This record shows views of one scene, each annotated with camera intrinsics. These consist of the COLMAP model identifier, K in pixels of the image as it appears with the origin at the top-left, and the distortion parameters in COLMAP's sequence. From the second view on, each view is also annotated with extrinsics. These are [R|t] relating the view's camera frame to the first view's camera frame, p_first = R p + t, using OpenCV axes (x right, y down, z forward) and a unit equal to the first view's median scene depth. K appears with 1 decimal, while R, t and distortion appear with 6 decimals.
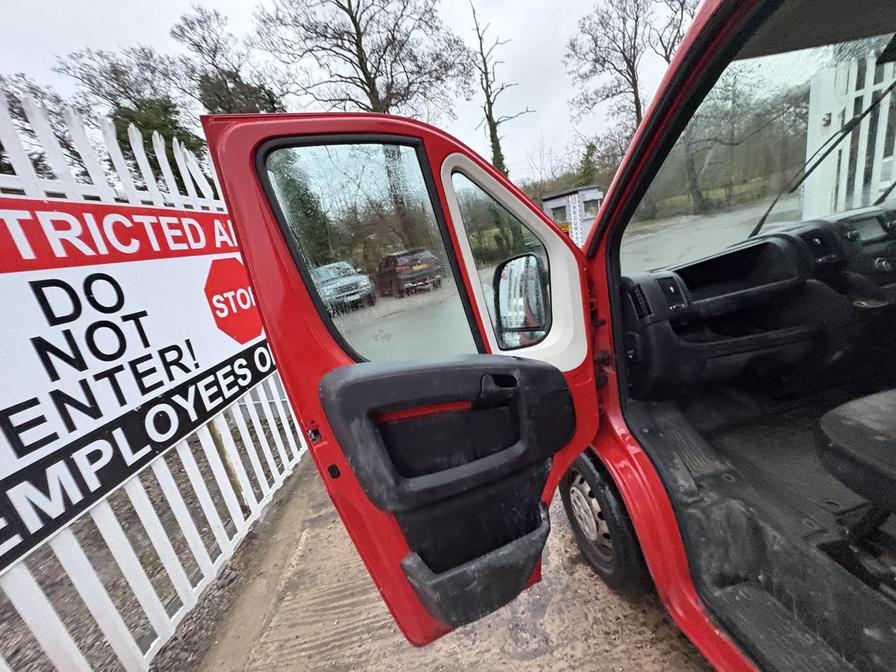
lens RADIAL K [[362.0, 0, 448.0], [0, 362.0, 336.0], [0, 0, 1]] dist [0.002363, -0.000074]
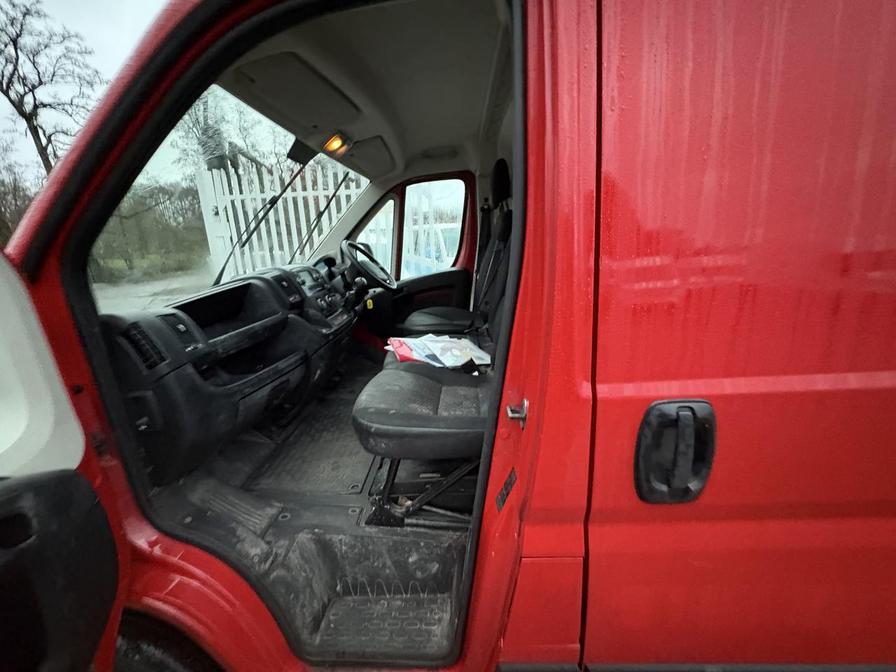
lens RADIAL K [[355.1, 0, 449.0], [0, 355.1, 335.8], [0, 0, 1]] dist [0.000309, -0.000117]
pose [[0.204885, -0.061753, 0.976836, -0.026746], [0.251408, 0.967844, 0.008453, 0.030845], [-0.945947, 0.243852, 0.213822, 0.281325]]
